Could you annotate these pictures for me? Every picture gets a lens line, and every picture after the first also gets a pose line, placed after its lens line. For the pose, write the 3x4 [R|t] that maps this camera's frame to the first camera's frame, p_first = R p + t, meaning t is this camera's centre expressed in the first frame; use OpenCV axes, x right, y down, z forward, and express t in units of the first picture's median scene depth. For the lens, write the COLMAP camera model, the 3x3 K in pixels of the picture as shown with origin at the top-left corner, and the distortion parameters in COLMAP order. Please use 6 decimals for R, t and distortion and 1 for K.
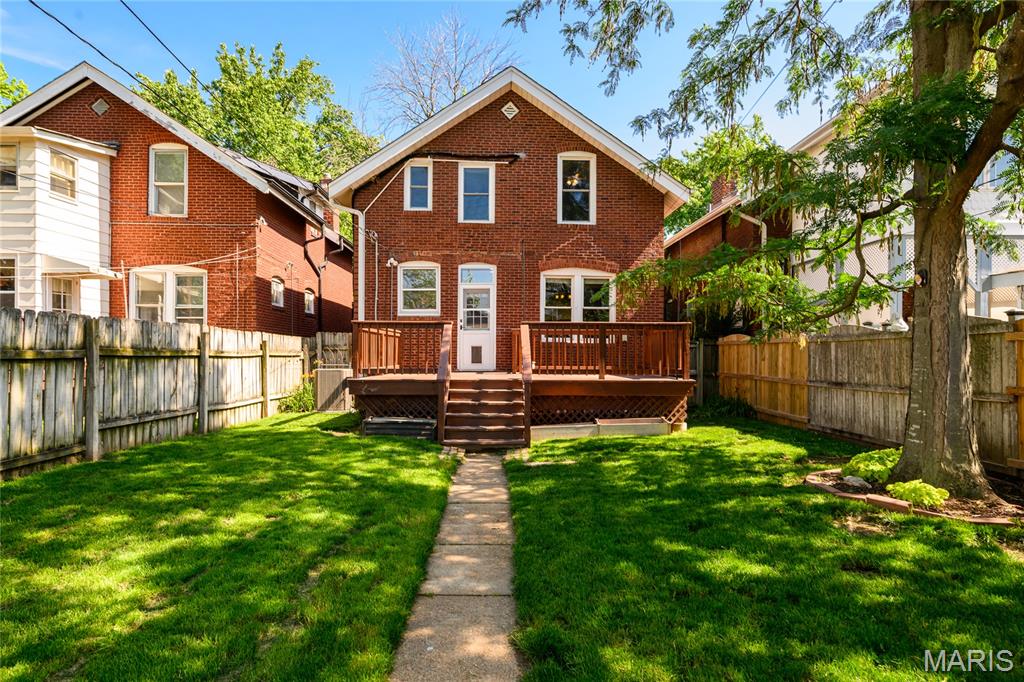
lens RADIAL K [[582.8, 0, 512.0], [0, 582.8, 347.4], [0, 0, 1]] dist [0.005524, 0.001191]
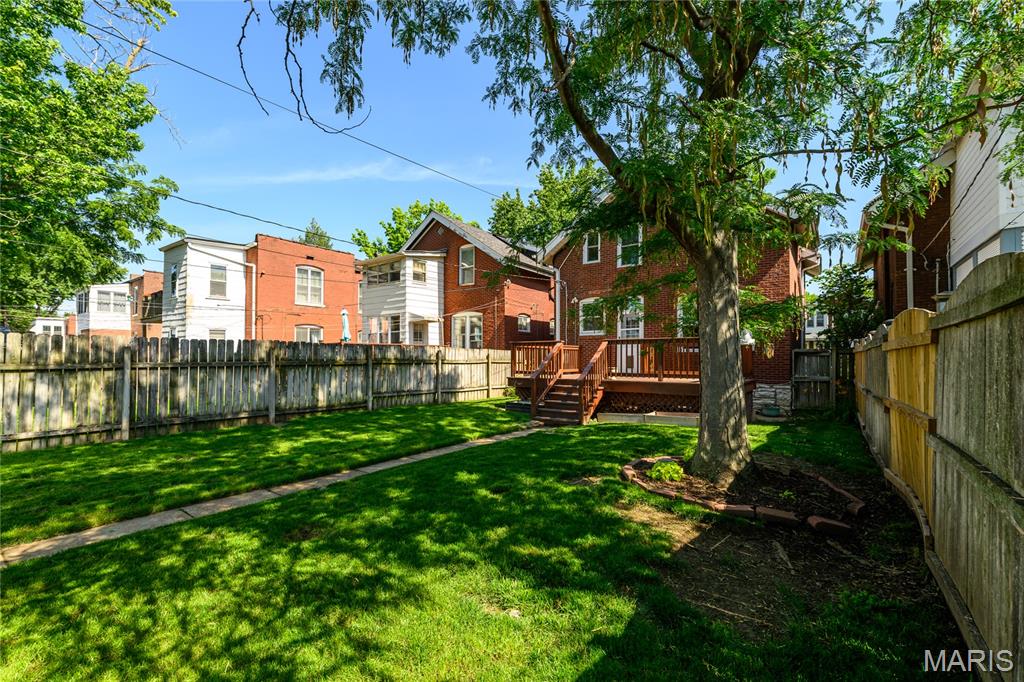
lens RADIAL K [[445.2, 0, 511.2], [0, 445.2, 345.8], [0, 0, 1]] dist [-0.000652, 0.000003]
pose [[0.793193, -0.020677, -0.608619, 0.388691], [0.008229, 0.999696, -0.023238, -0.004110], [0.608914, 0.013424, 0.793122, -0.004619]]
